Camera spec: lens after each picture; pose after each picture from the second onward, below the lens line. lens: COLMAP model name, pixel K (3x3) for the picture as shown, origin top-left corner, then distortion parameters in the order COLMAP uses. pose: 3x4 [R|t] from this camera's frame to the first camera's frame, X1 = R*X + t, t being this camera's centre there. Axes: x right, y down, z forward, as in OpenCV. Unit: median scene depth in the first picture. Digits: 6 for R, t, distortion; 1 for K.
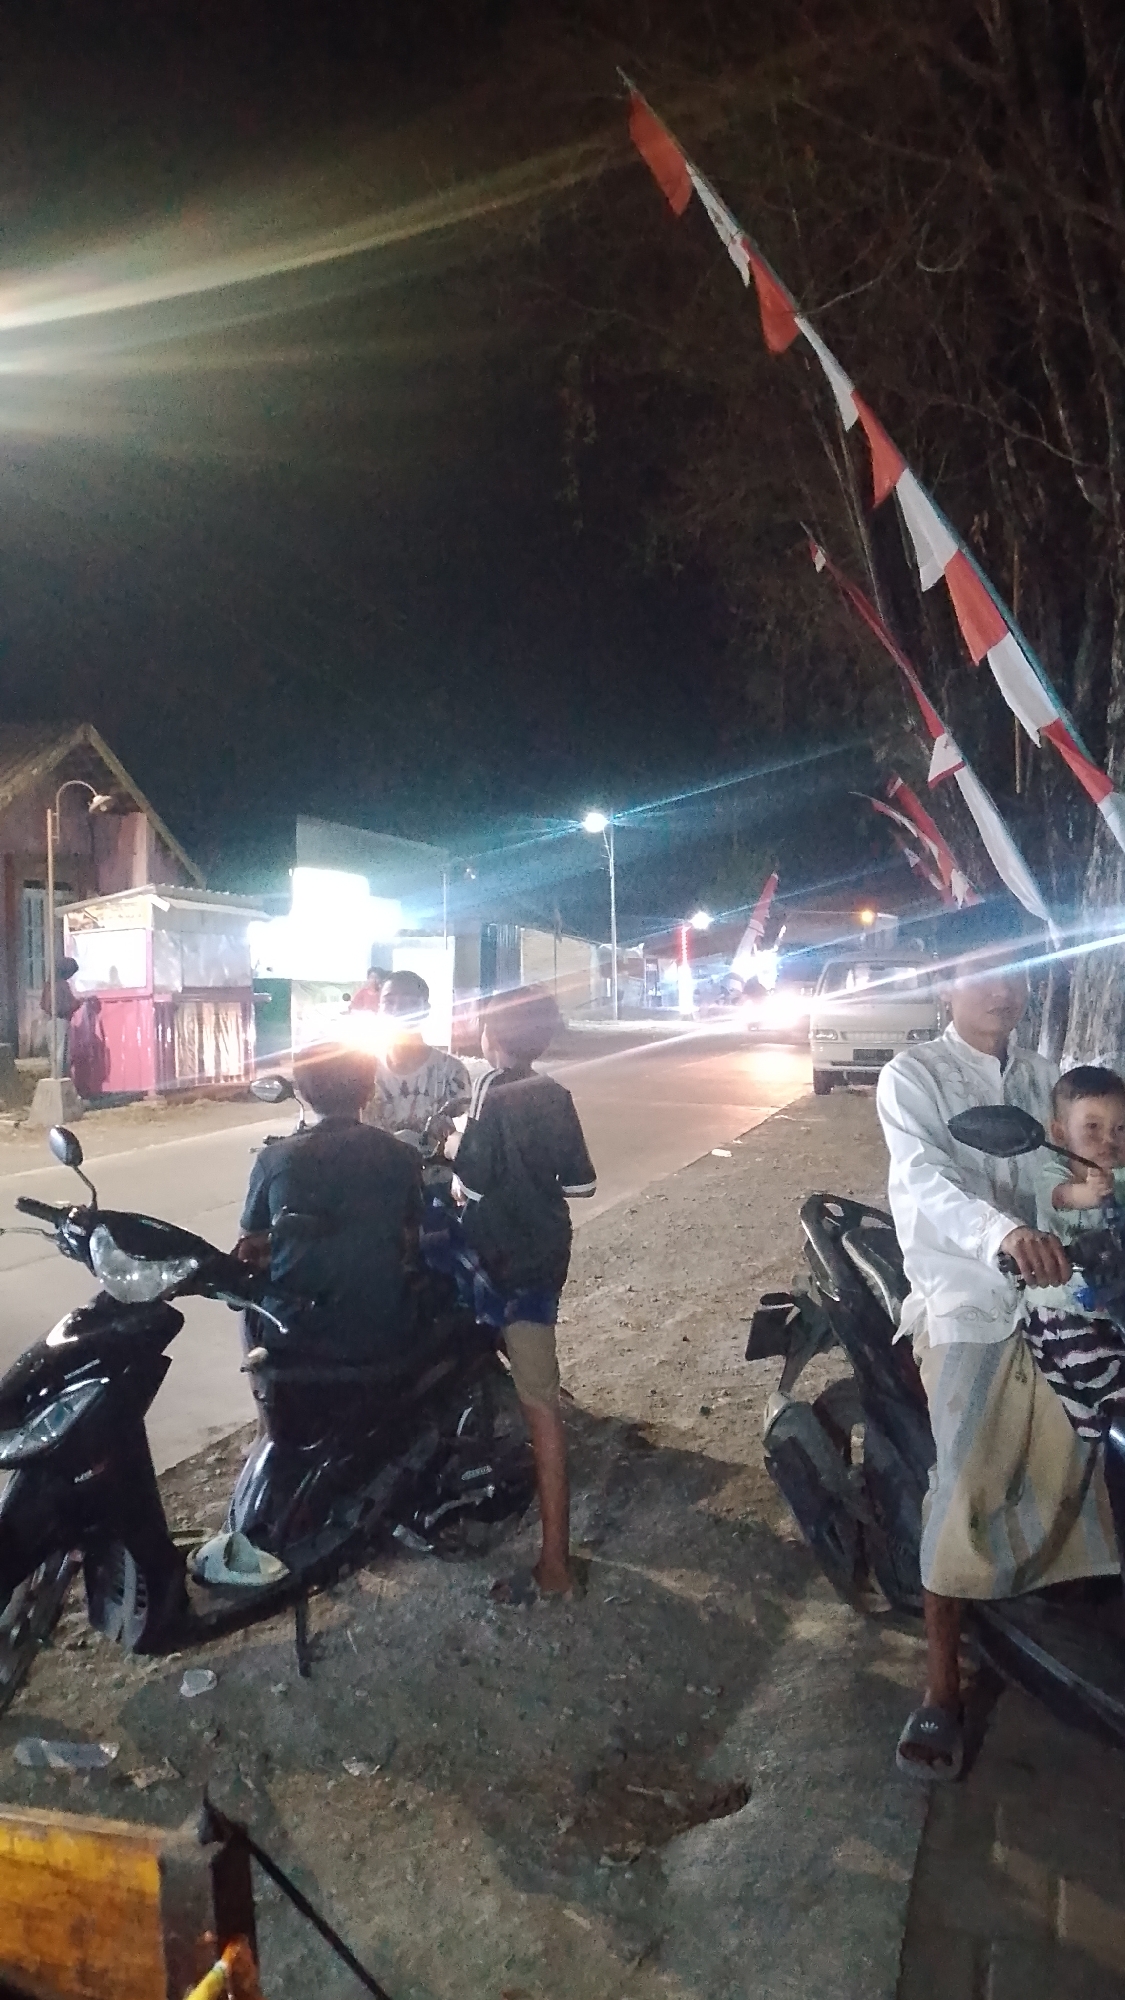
lens RADIAL K [[1686.1, 0, 544.1], [0, 1686.1, 991.8], [0, 0, 1]] dist [0.150746, -0.313337]
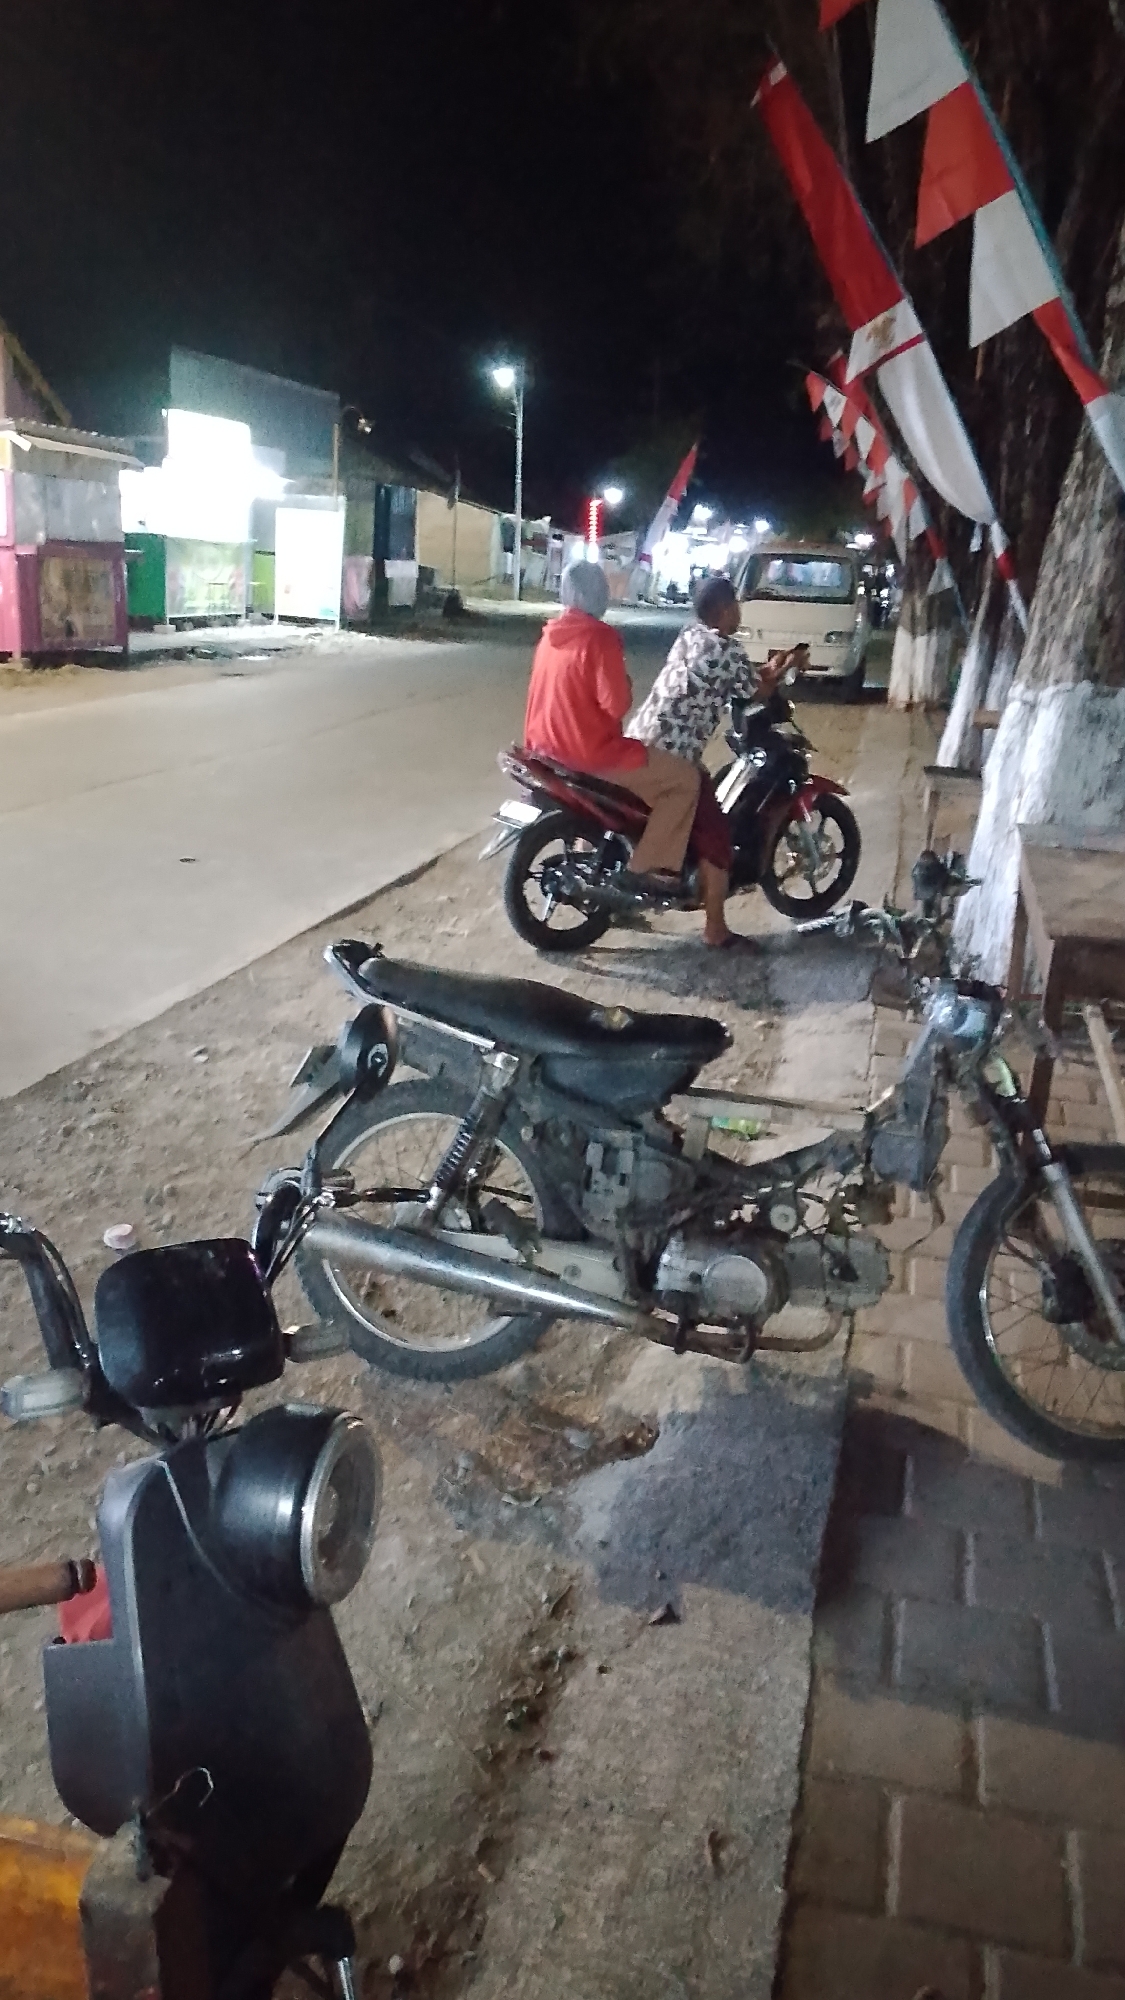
lens RADIAL K [[1700.0, 0, 560.6], [0, 1700.0, 1008.6], [0, 0, 1]] dist [-0.004025, -0.006803]
pose [[0.995887, 0.030967, 0.085148, -0.006901], [-0.051713, 0.965942, 0.253538, -0.005058], [-0.074397, -0.256898, 0.963571, 0.027999]]
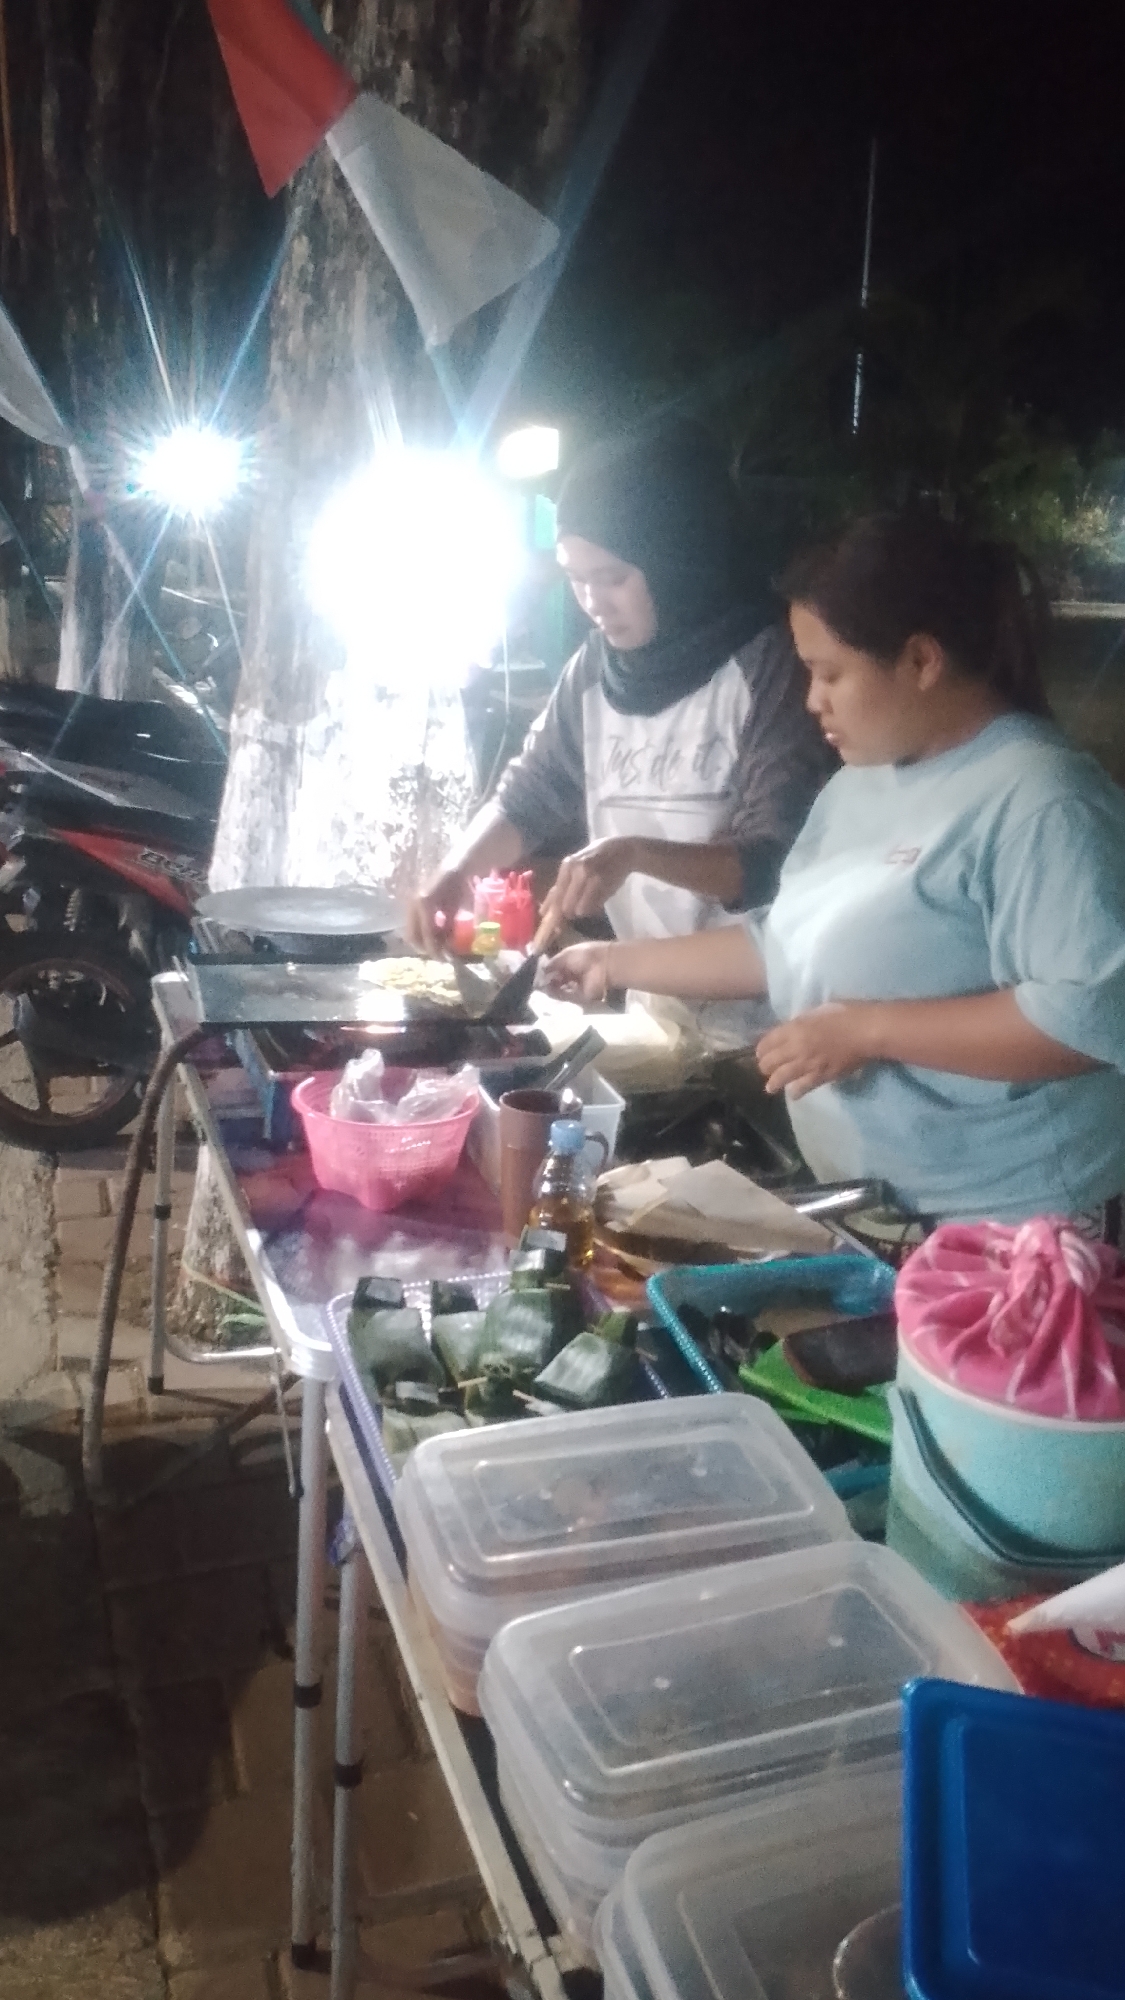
lens RADIAL K [[1686.1, 0, 544.1], [0, 1686.1, 991.8], [0, 0, 1]] dist [0.150746, -0.313337]
pose [[0.829797, -0.123501, 0.544229, 0.039218], [-0.020149, 0.967940, 0.250373, -0.002521], [-0.557702, -0.218725, 0.800705, 0.207677]]
